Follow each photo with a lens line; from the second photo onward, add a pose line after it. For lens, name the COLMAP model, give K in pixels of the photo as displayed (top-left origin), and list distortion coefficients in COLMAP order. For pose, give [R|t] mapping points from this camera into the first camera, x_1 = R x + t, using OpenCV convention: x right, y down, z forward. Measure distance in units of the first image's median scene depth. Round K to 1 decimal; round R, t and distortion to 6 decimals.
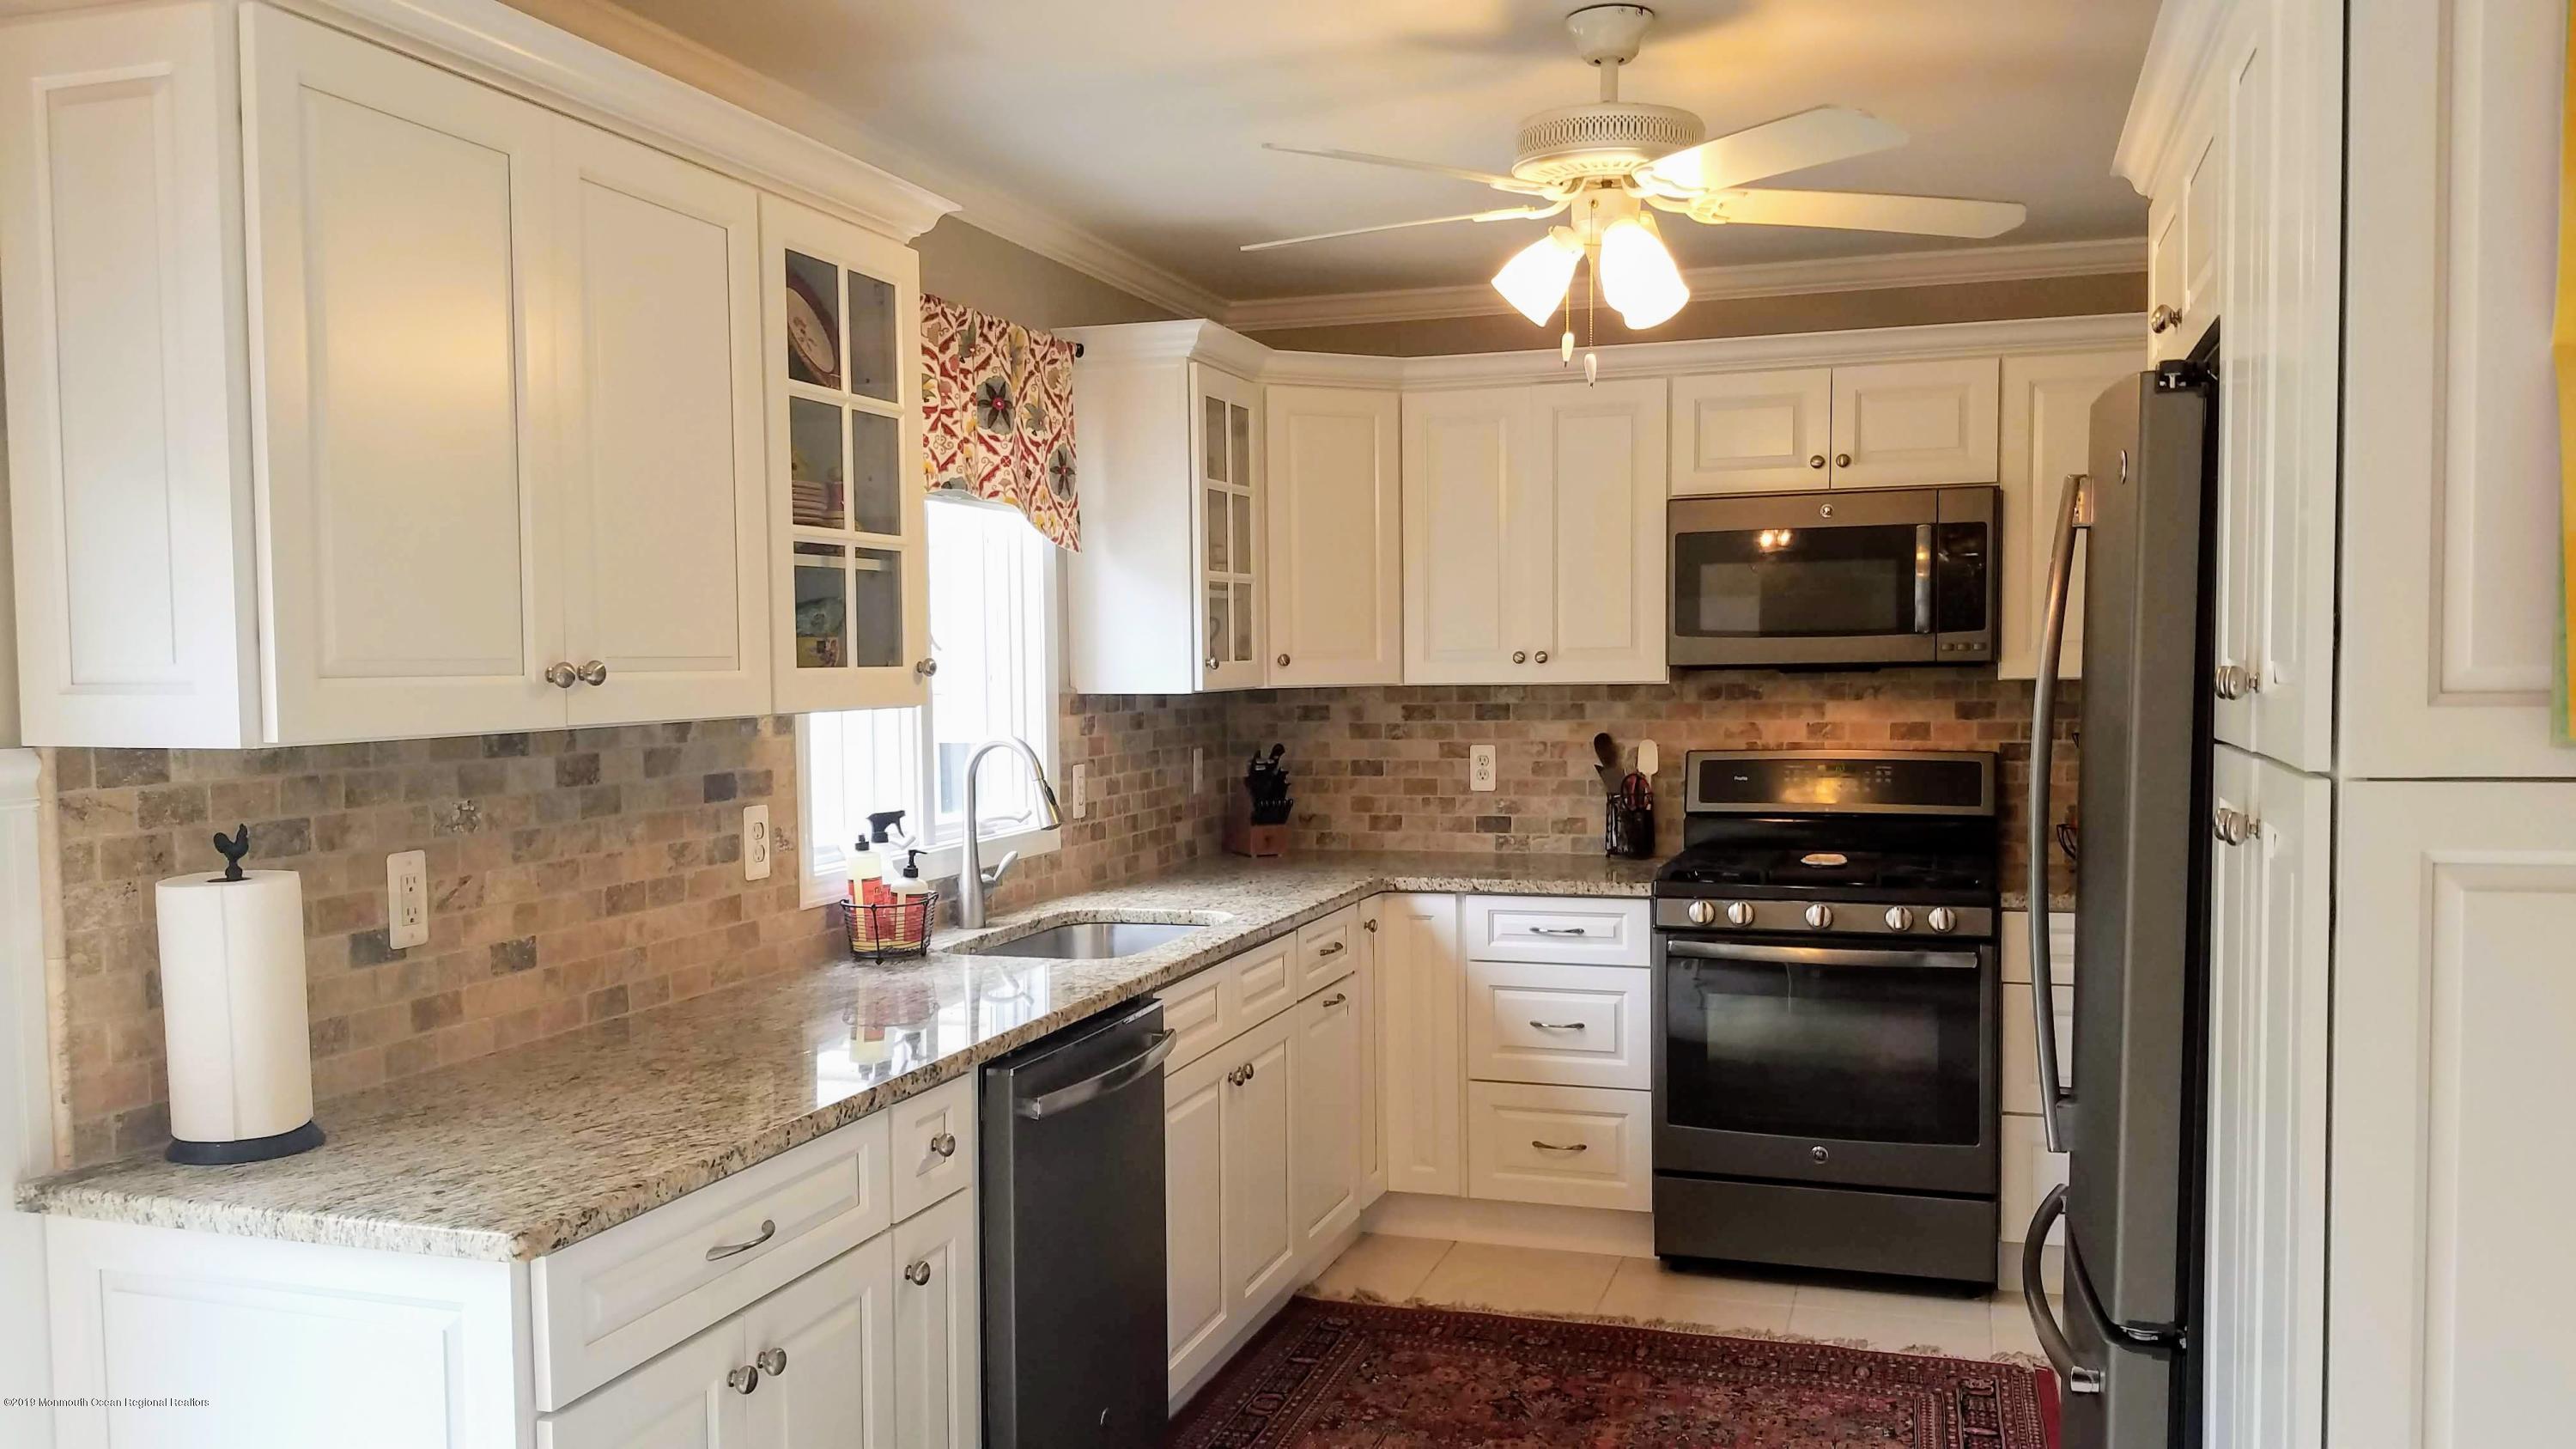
lens RADIAL K [[1931.6, 0, 1296.2], [0, 1931.6, 781.1], [0, 0, 1]] dist [0.010774, -0.050429]
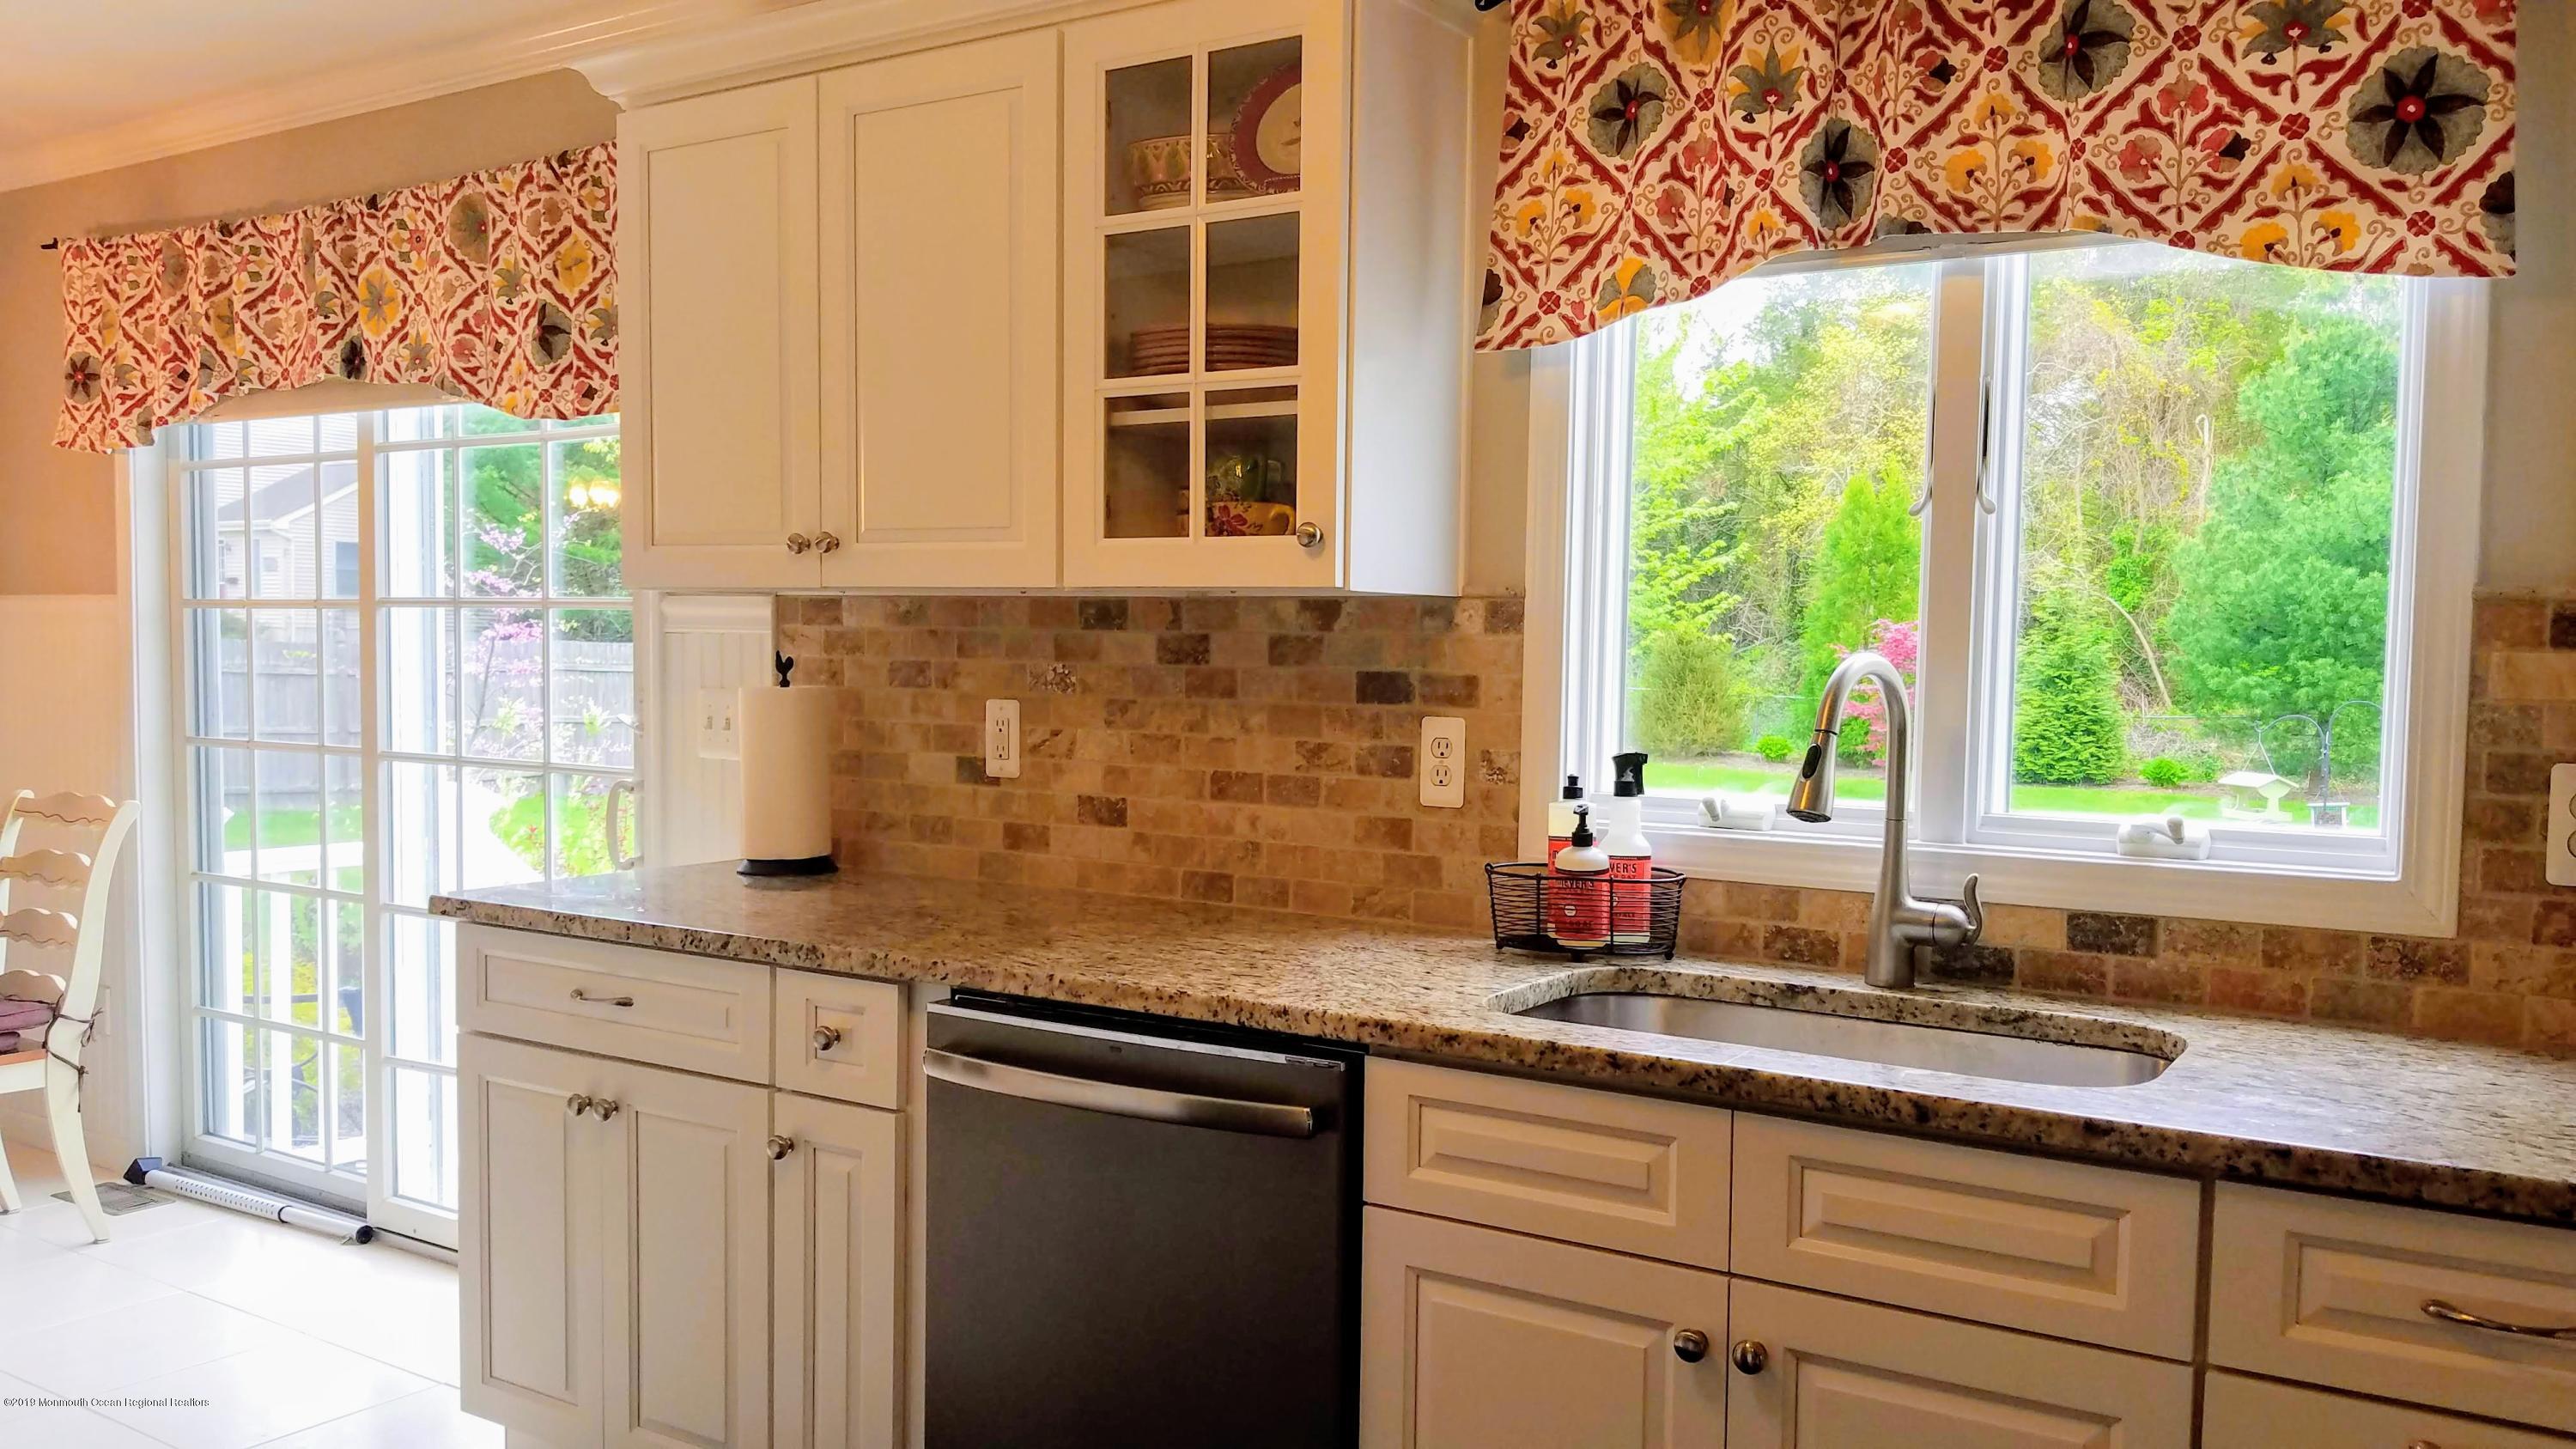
lens RADIAL K [[1931.6, 0, 1296.7], [0, 1931.6, 771.6], [0, 0, 1]] dist [0.010774, -0.050429]
pose [[-0.206136, 0.085508, -0.974780, 0.582438], [-0.074301, 0.991931, 0.102724, -0.048007], [0.975698, 0.093603, -0.198119, 1.201693]]
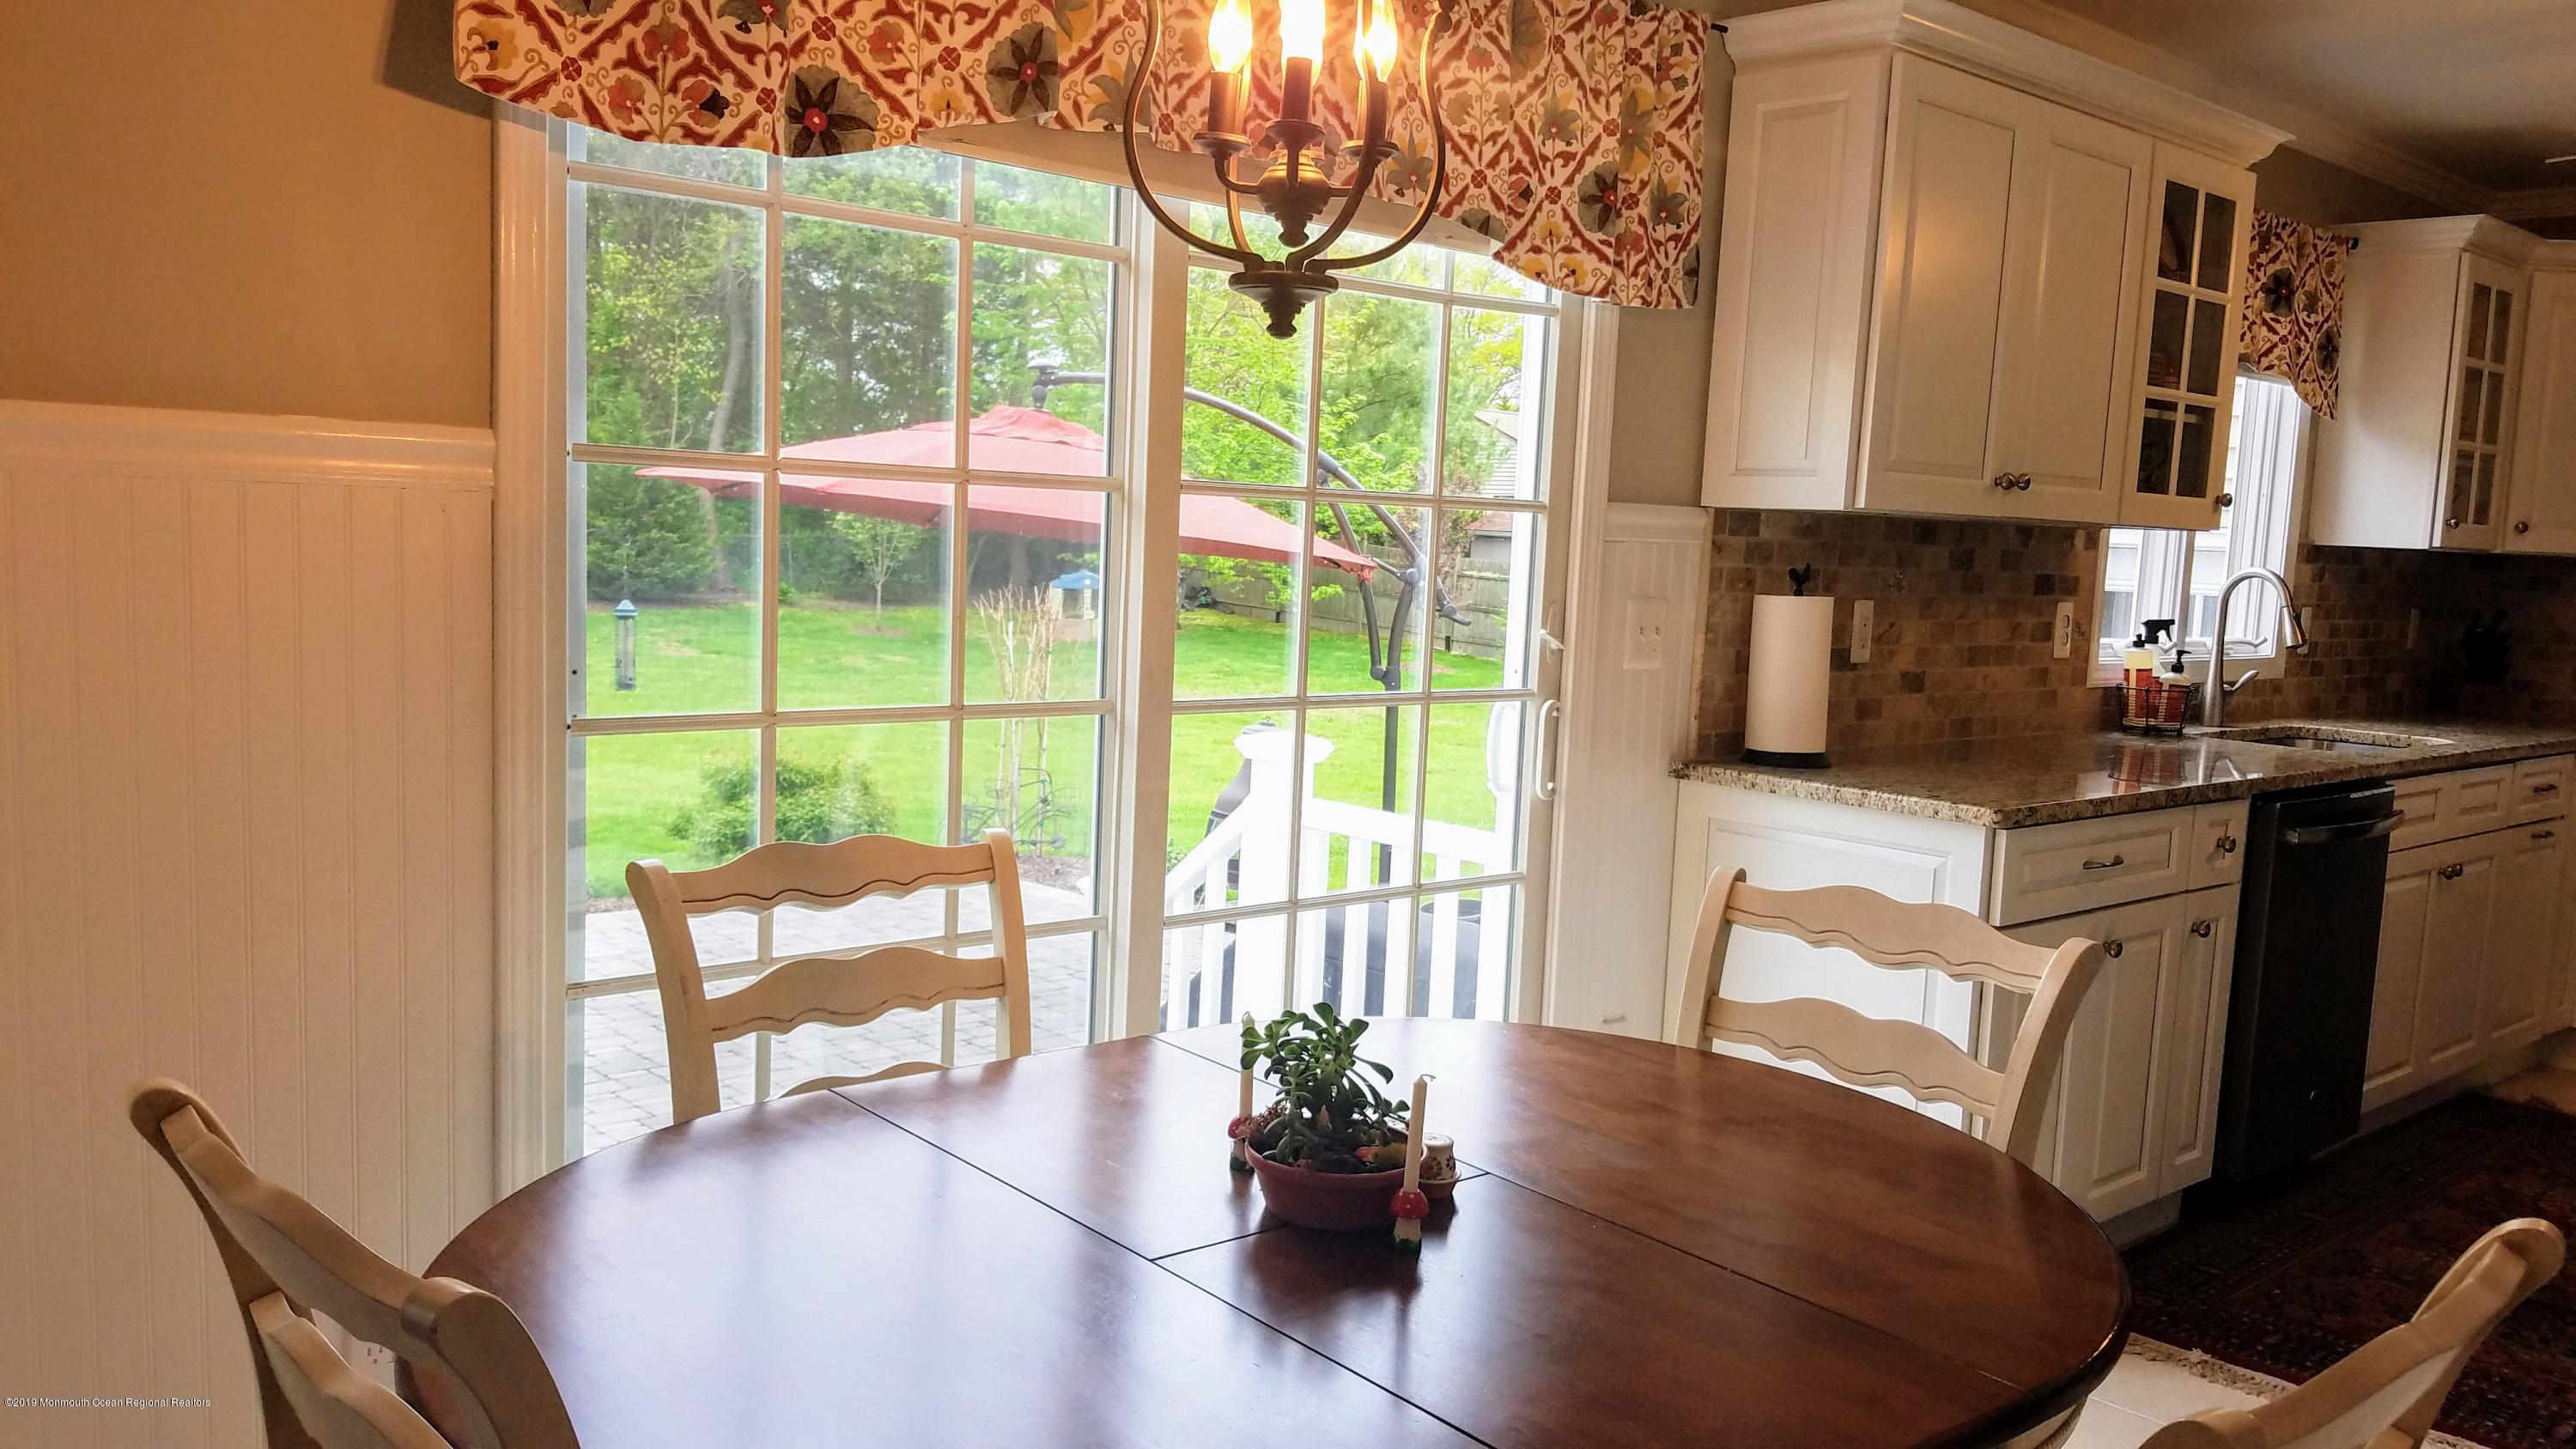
lens RADIAL K [[1931.6, 0, 1302.0], [0, 1931.6, 767.9], [0, 0, 1]] dist [0.010774, -0.050429]
pose [[0.855822, 0.107556, -0.505964, -0.050534], [-0.082560, 0.994007, 0.071654, 0.080234], [0.510639, -0.019550, 0.859573, -0.439909]]
